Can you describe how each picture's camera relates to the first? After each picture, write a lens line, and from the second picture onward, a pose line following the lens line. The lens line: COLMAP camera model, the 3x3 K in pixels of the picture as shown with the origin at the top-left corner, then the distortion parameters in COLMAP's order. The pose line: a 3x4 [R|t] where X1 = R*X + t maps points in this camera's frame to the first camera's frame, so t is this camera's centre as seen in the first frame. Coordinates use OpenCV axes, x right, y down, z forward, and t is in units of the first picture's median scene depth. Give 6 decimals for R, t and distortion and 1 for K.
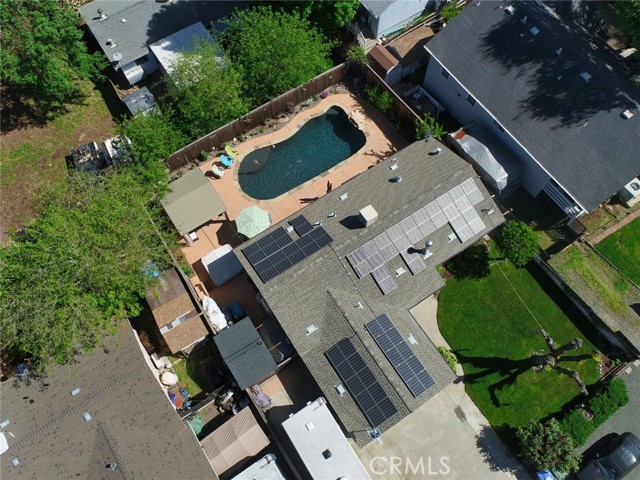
lens RADIAL K [[486.5, 0, 320.0], [0, 486.5, 240.0], [0, 0, 1]] dist [-0.005338, -0.003457]
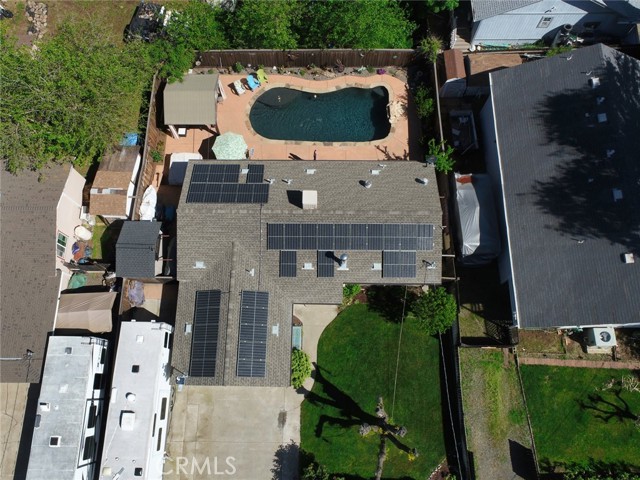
lens RADIAL K [[486.5, 0, 320.0], [0, 486.5, 240.0], [0, 0, 1]] dist [-0.005338, -0.003457]
pose [[0.825491, 0.536369, -0.175706, 0.304524], [-0.514644, 0.843117, 0.155872, -0.133288], [0.231746, -0.038245, 0.972024, 0.061695]]
